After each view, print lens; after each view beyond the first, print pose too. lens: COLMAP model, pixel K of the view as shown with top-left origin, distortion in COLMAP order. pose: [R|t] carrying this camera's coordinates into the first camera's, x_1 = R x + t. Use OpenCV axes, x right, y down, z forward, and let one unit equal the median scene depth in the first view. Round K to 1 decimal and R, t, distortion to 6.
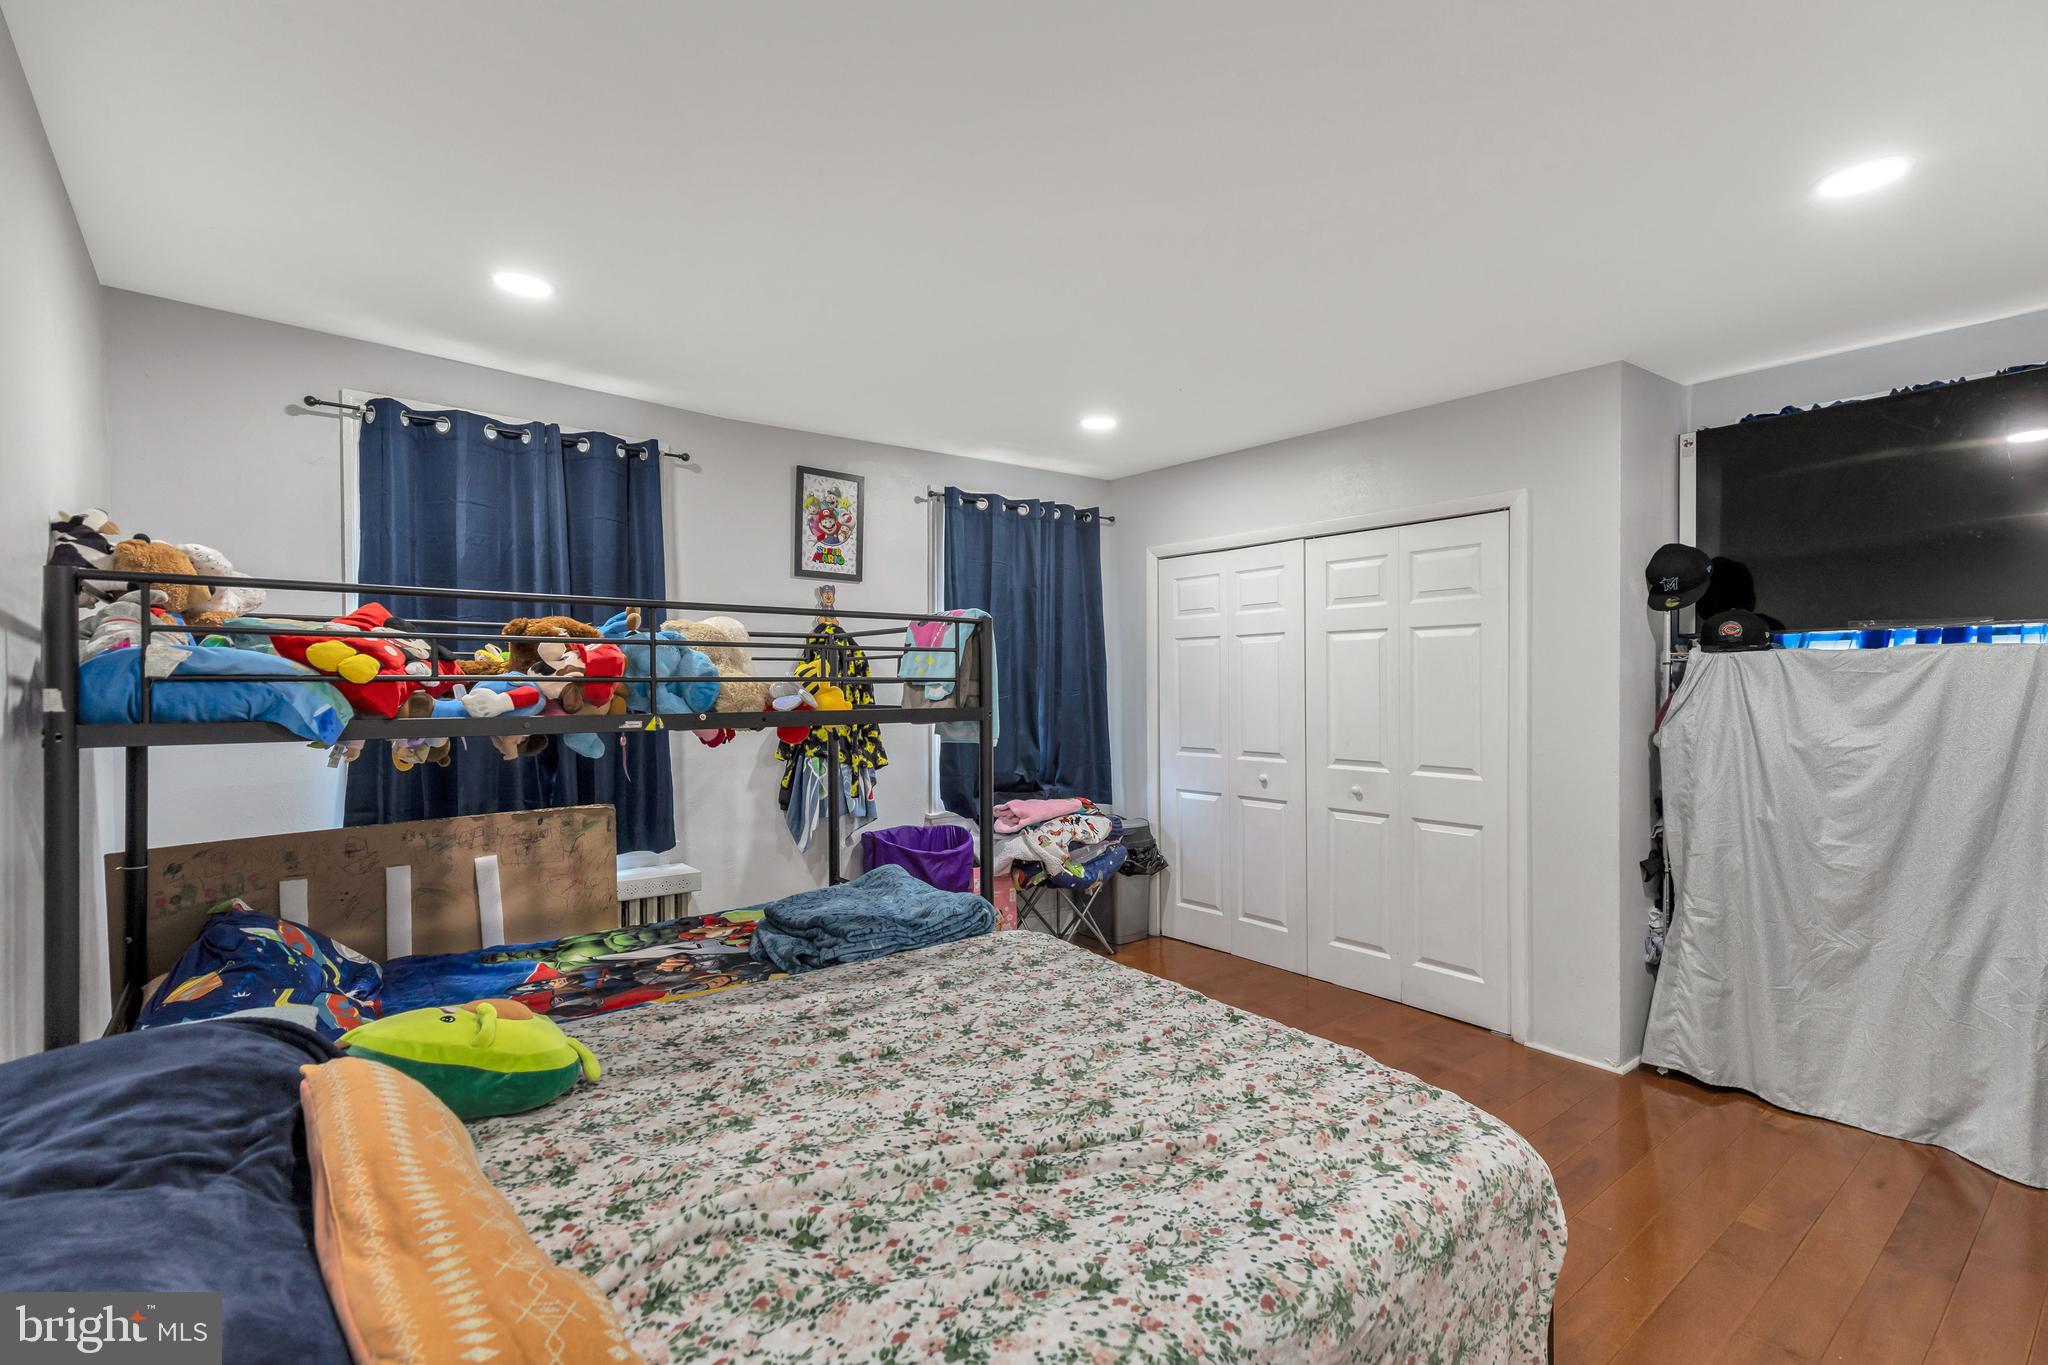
lens RADIAL K [[931.7, 0, 1028.3], [0, 931.7, 686.7], [0, 0, 1]] dist [0.000419, 0.000414]
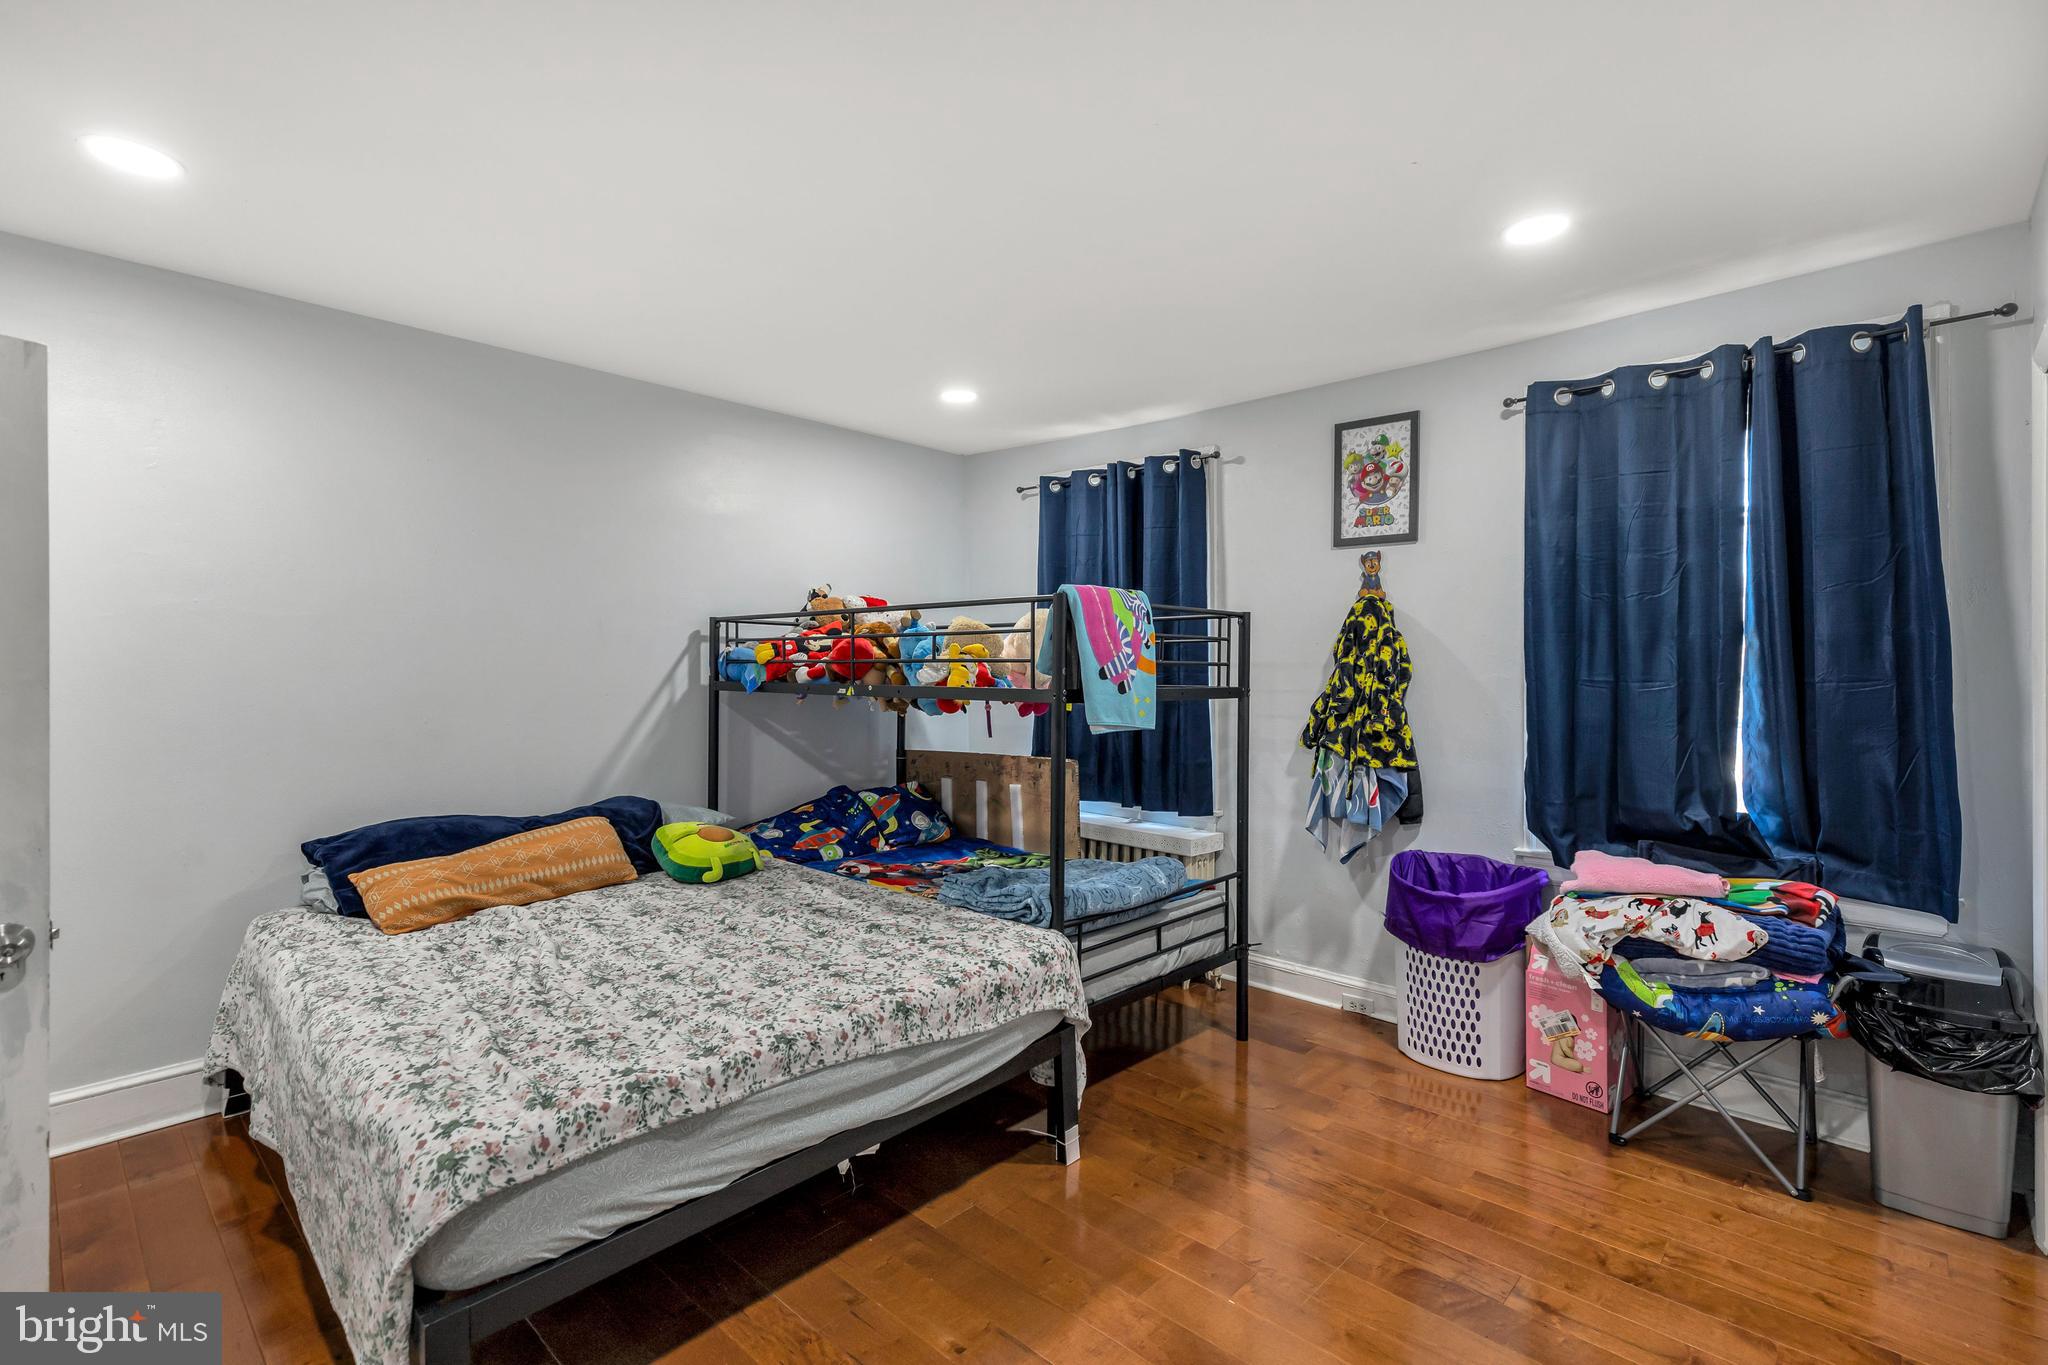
lens RADIAL K [[946.3, 0, 1026.5], [0, 946.3, 675.2], [0, 0, 1]] dist [0.037028, -0.000053]
pose [[0.136133, 0.020613, -0.990476, 0.624449], [0.005668, 0.999751, 0.021585, -0.015189], [0.990674, -0.008553, 0.135982, 0.566456]]
